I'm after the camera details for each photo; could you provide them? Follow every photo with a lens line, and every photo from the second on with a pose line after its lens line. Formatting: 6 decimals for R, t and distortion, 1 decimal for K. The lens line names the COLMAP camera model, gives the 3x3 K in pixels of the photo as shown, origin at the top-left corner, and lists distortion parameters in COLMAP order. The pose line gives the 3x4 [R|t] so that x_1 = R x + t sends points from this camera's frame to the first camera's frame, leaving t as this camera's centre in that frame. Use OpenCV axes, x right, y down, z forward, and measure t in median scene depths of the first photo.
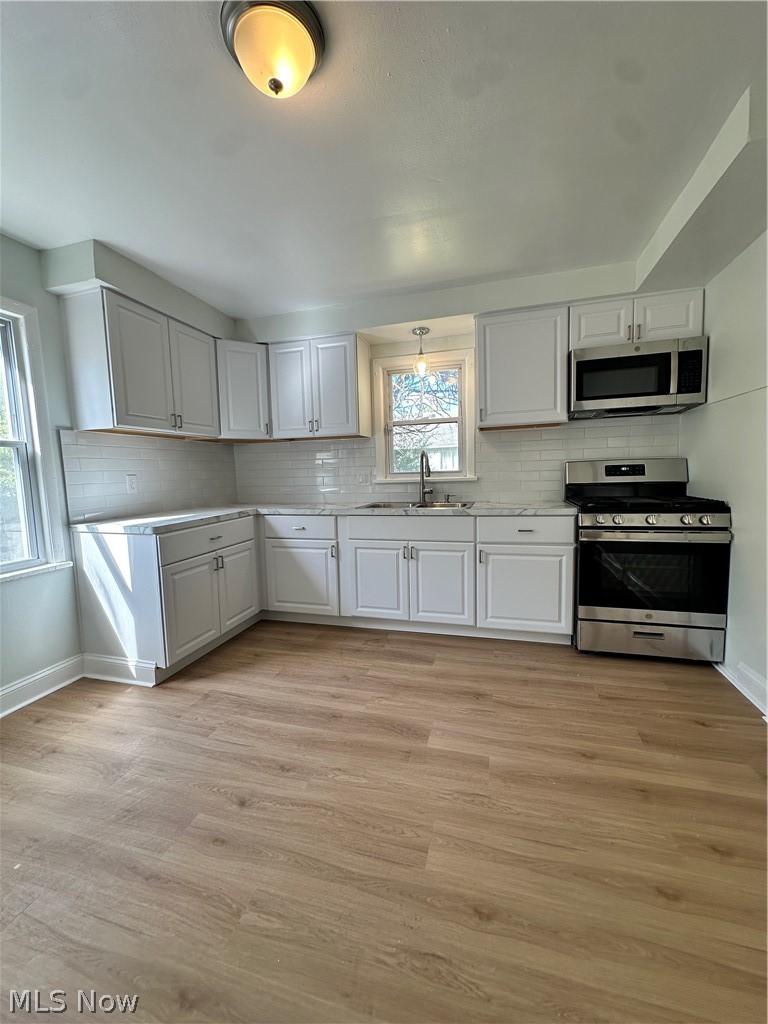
lens RADIAL K [[410.6, 0, 382.7], [0, 410.6, 510.9], [0, 0, 1]] dist [0.002510, 0.000435]
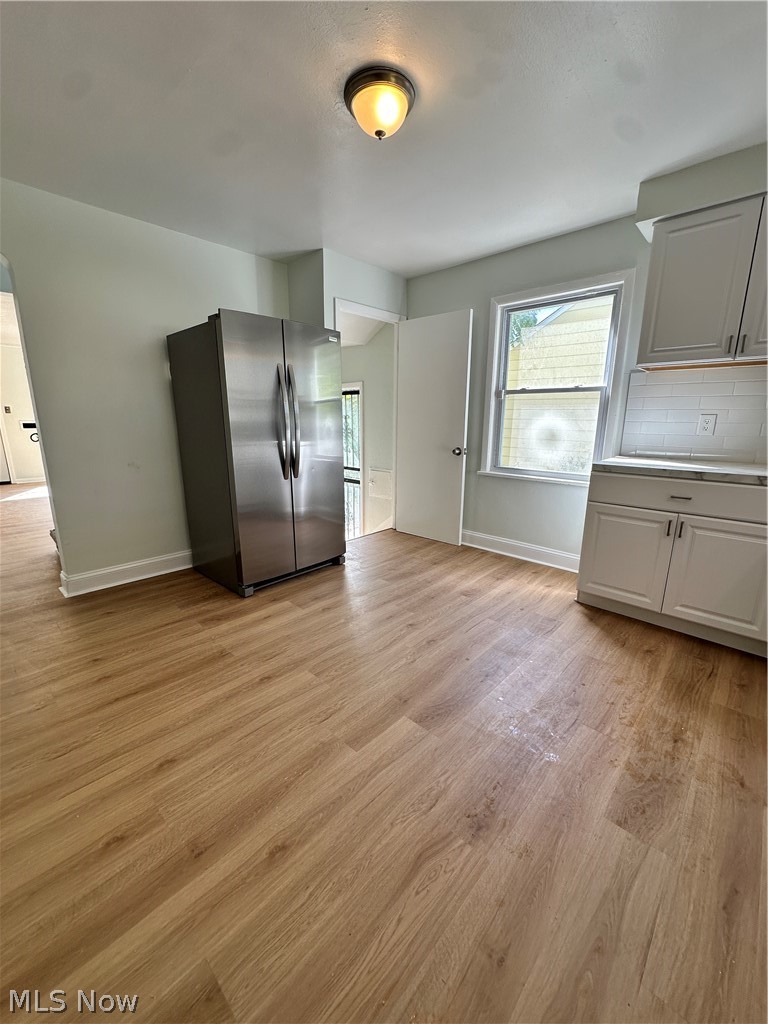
lens RADIAL K [[410.6, 0, 383.1], [0, 410.6, 510.4], [0, 0, 1]] dist [0.002510, 0.000435]
pose [[-0.463058, 0.222776, -0.857874, 0.586204], [-0.077197, 0.954082, 0.289429, -0.102664], [0.882960, 0.200247, -0.424597, 0.888384]]
